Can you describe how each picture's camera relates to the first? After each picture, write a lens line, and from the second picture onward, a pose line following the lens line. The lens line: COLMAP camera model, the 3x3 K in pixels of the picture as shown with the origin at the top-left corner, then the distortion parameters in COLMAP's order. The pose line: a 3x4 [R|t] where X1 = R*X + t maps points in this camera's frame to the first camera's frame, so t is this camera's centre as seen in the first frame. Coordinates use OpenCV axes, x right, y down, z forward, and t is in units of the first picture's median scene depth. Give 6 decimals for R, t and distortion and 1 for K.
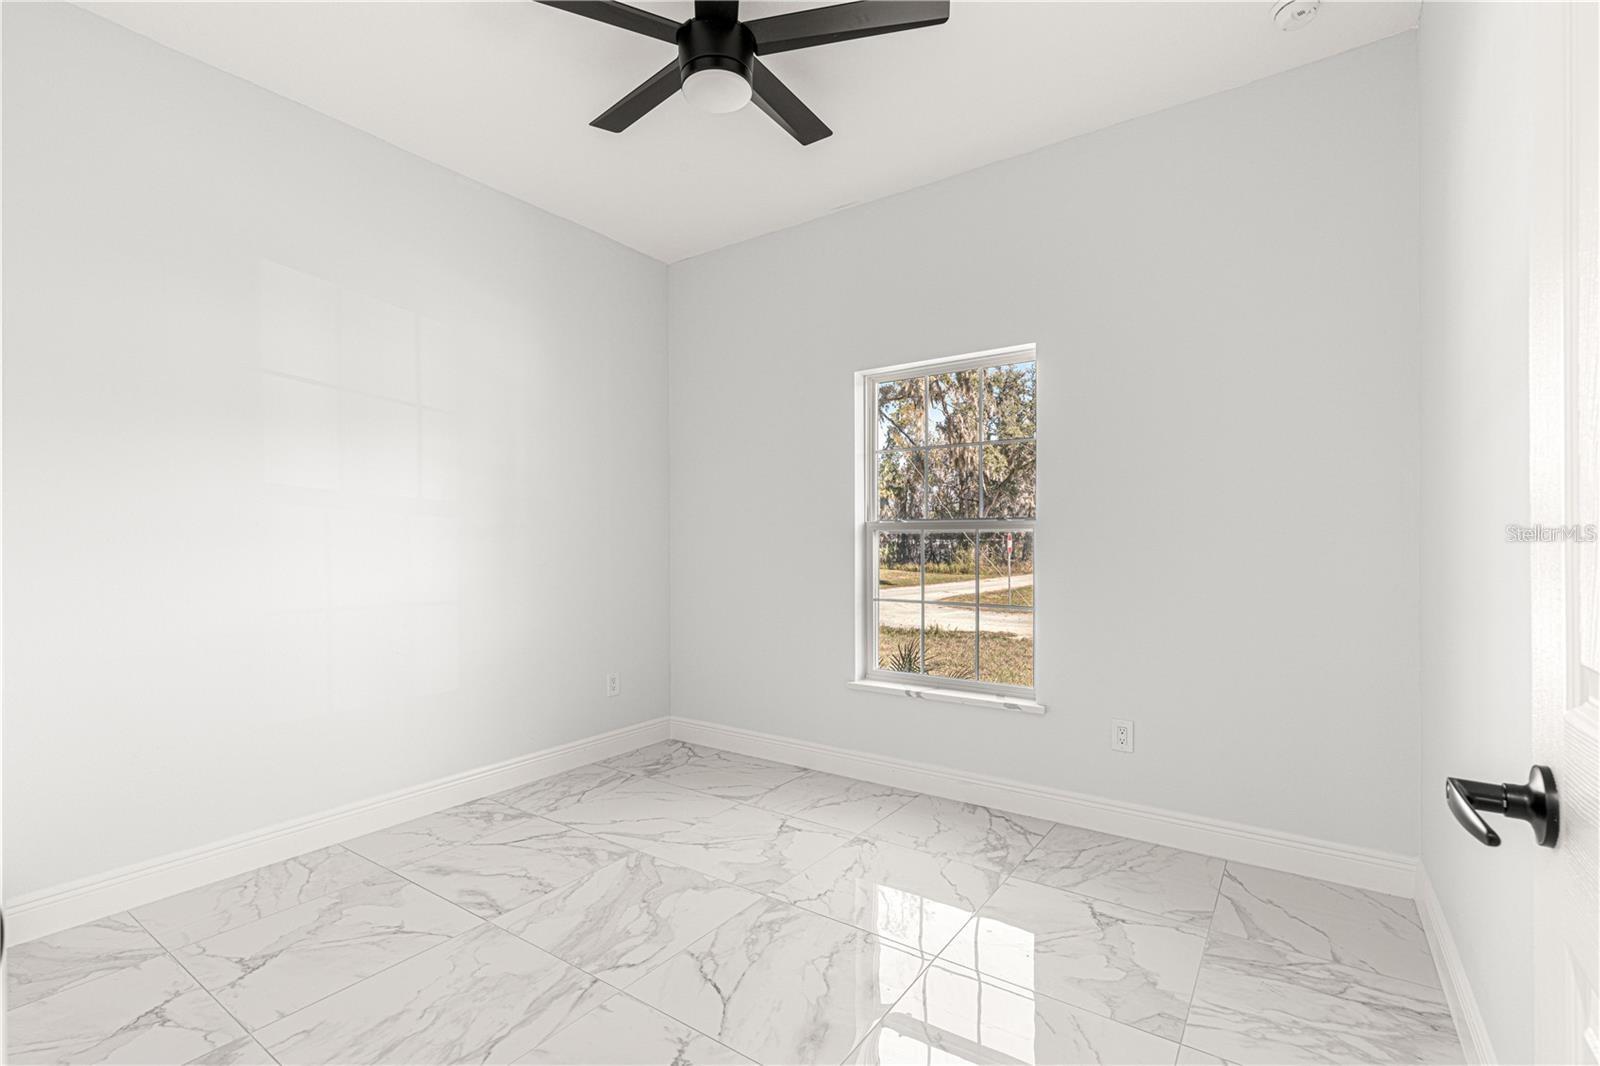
lens RADIAL K [[726.5, 0, 799.5], [0, 726.5, 533.8], [0, 0, 1]] dist [0.002519, 0.000651]
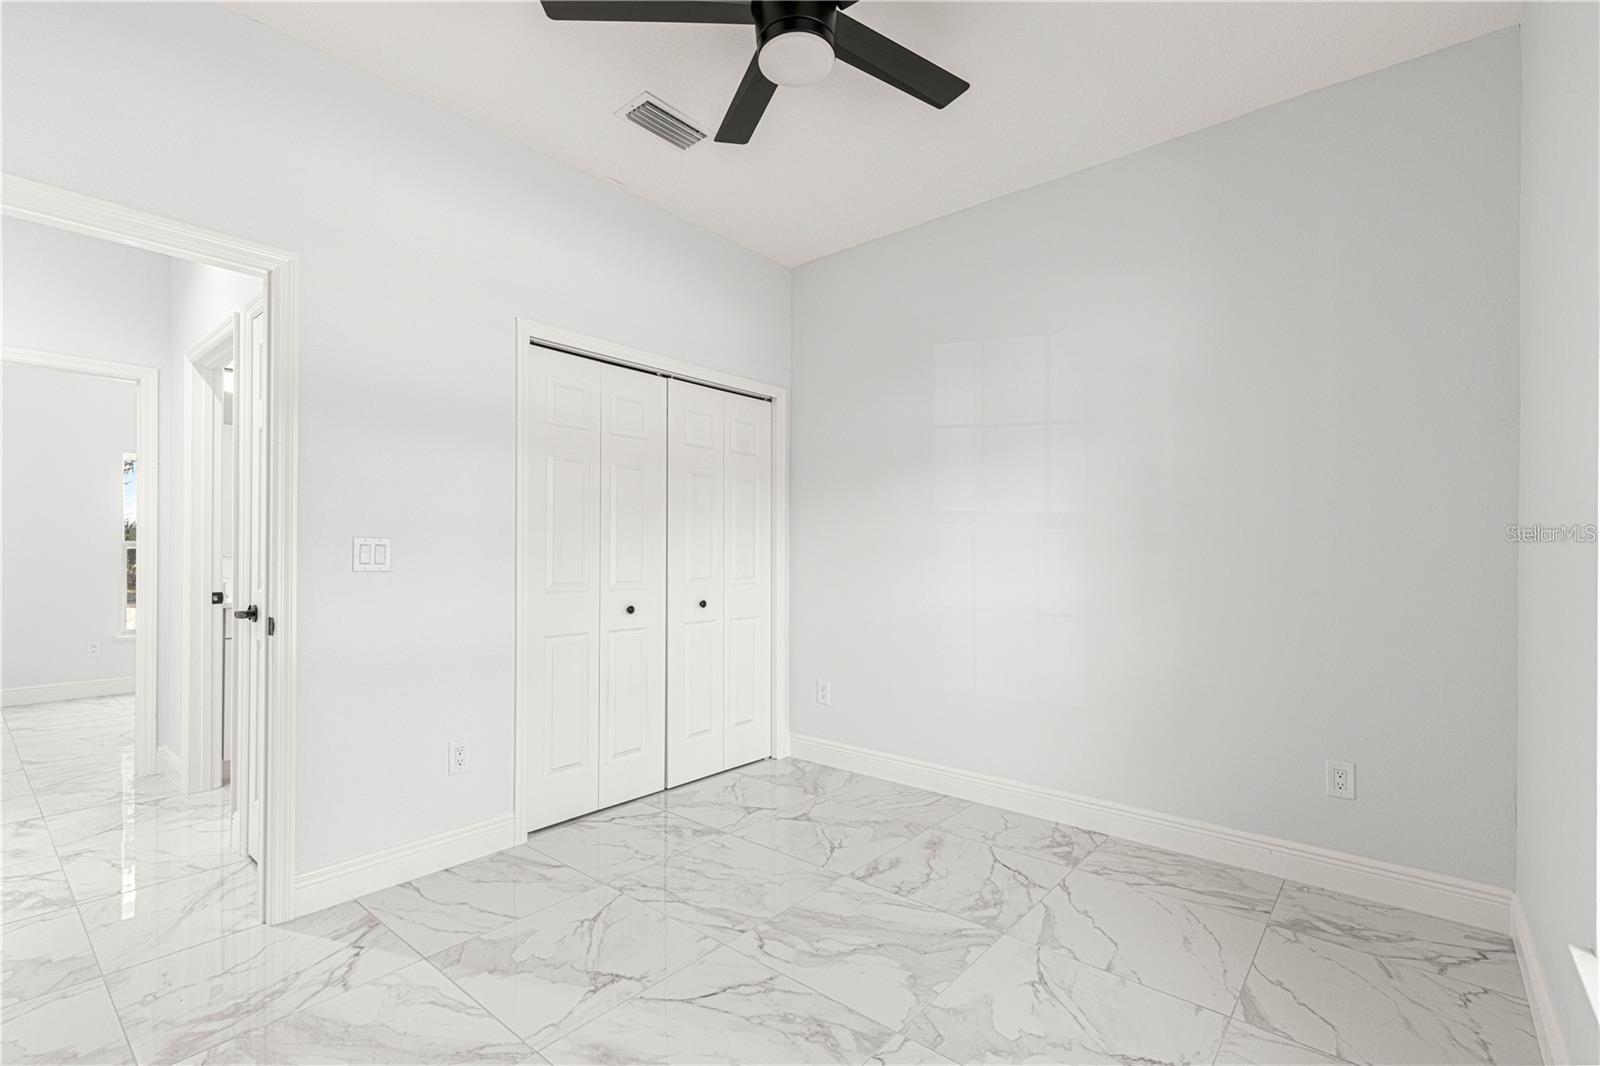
lens RADIAL K [[726.5, 0, 801.9], [0, 726.5, 543.8], [0, 0, 1]] dist [0.002519, 0.000651]
pose [[-0.089790, -0.004479, -0.995951, 0.601247], [0.004849, 0.999976, -0.004934, -0.000322], [0.995949, -0.005272, -0.089766, 0.826467]]
